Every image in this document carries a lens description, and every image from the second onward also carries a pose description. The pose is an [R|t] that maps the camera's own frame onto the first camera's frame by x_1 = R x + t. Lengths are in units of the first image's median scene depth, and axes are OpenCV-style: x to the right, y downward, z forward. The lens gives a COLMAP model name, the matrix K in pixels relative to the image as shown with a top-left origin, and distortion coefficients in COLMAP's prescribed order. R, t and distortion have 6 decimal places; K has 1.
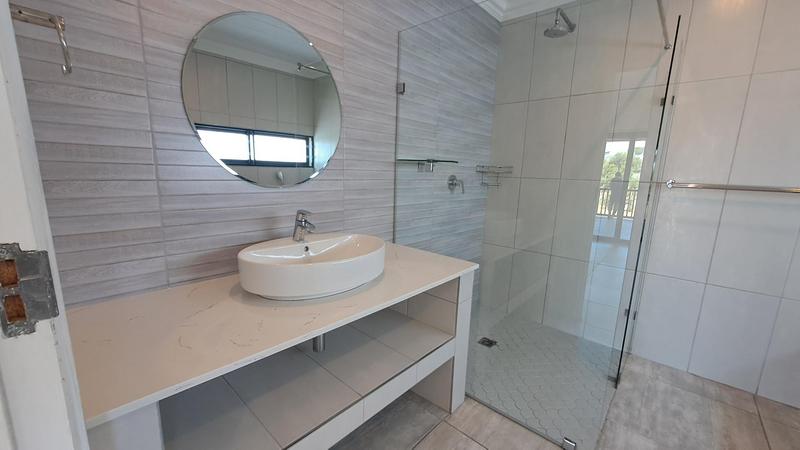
lens RADIAL K [[319.9, 0, 398.8], [0, 319.9, 226.5], [0, 0, 1]] dist [0.001746, 0.000005]
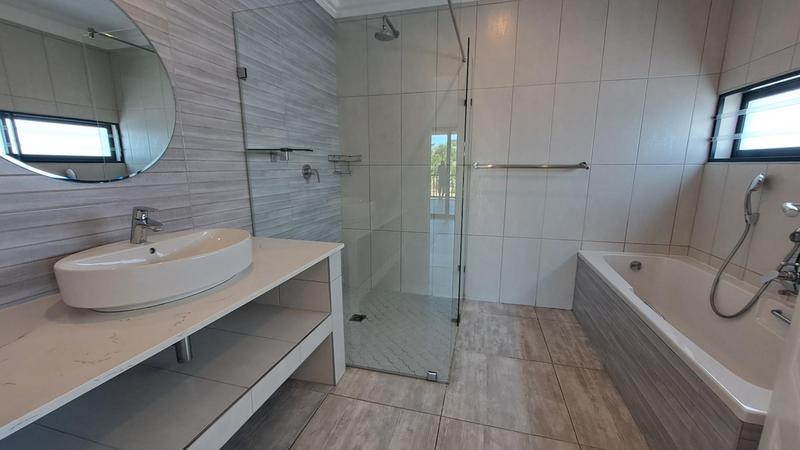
lens RADIAL K [[319.5, 0, 403.5], [0, 319.5, 224.9], [0, 0, 1]] dist [-0.001104, 0.001627]
pose [[0.888646, -0.116671, 0.443504, -0.038573], [0.108474, 0.993129, 0.043910, 0.023516], [-0.445580, 0.009088, 0.895196, -0.054152]]
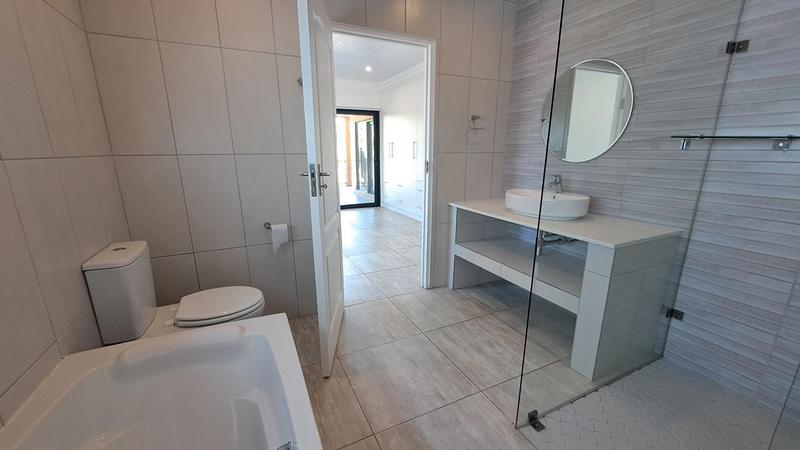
lens RADIAL K [[319.5, 0, 391.5], [0, 319.5, 227.3], [0, 0, 1]] dist [-0.001104, 0.001627]
pose [[-0.389473, 0.190081, -0.901210, 1.048183], [-0.167687, 0.947485, 0.272310, -0.063321], [0.905645, 0.257178, -0.337146, 0.535405]]
